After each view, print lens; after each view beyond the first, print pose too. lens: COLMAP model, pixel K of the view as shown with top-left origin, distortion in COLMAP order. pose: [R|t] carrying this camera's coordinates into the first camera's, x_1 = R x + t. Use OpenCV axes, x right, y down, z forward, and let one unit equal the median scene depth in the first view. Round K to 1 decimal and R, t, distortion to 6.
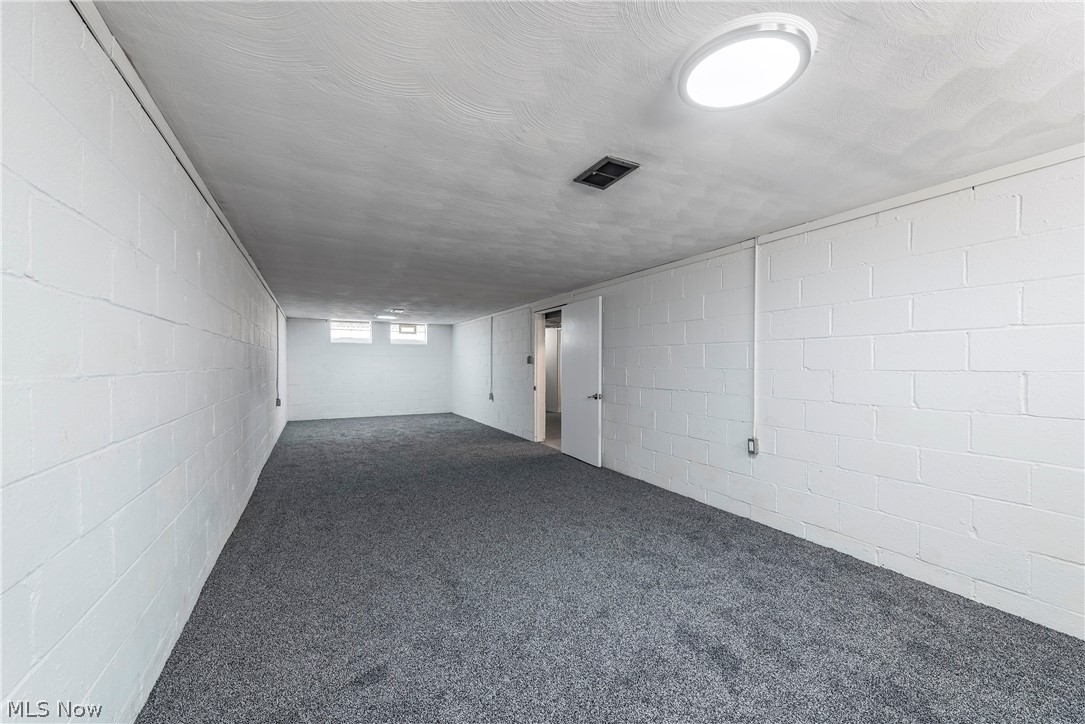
lens RADIAL K [[433.1, 0, 534.5], [0, 433.1, 366.3], [0, 0, 1]] dist [0.004271, -0.002329]
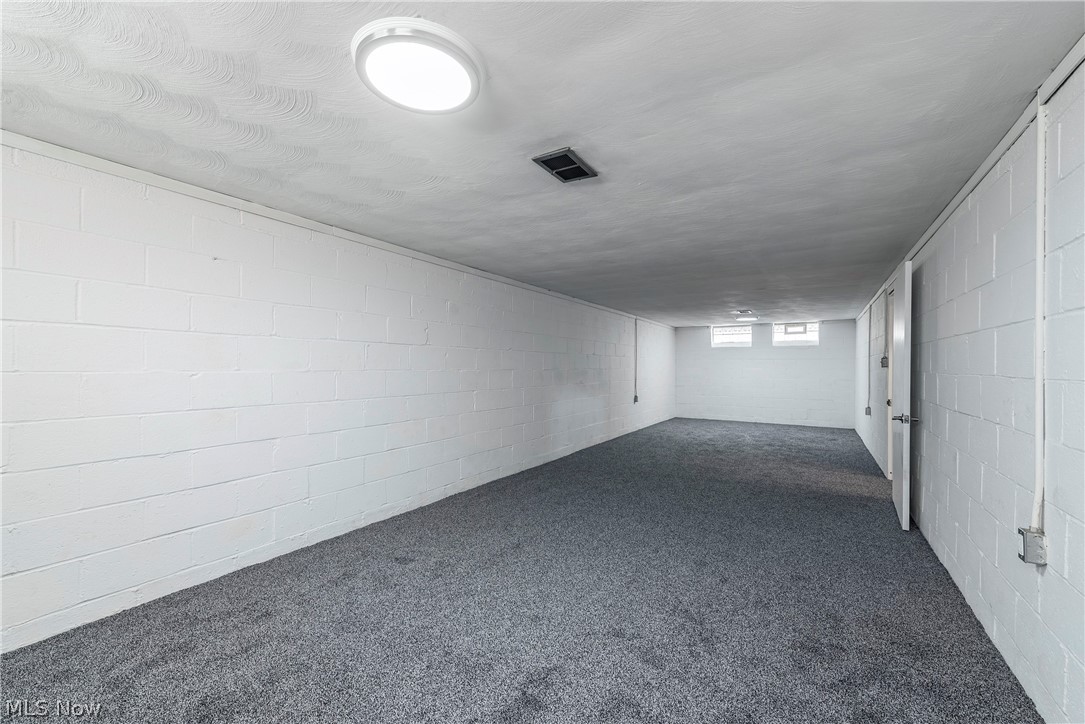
lens RADIAL K [[433.1, 0, 546.7], [0, 433.1, 365.6], [0, 0, 1]] dist [0.004271, -0.002329]
pose [[0.501220, -0.002006, -0.865318, 0.246391], [-0.008004, 0.999944, -0.006954, 0.000133], [0.865283, 0.010412, 0.501175, 0.124454]]
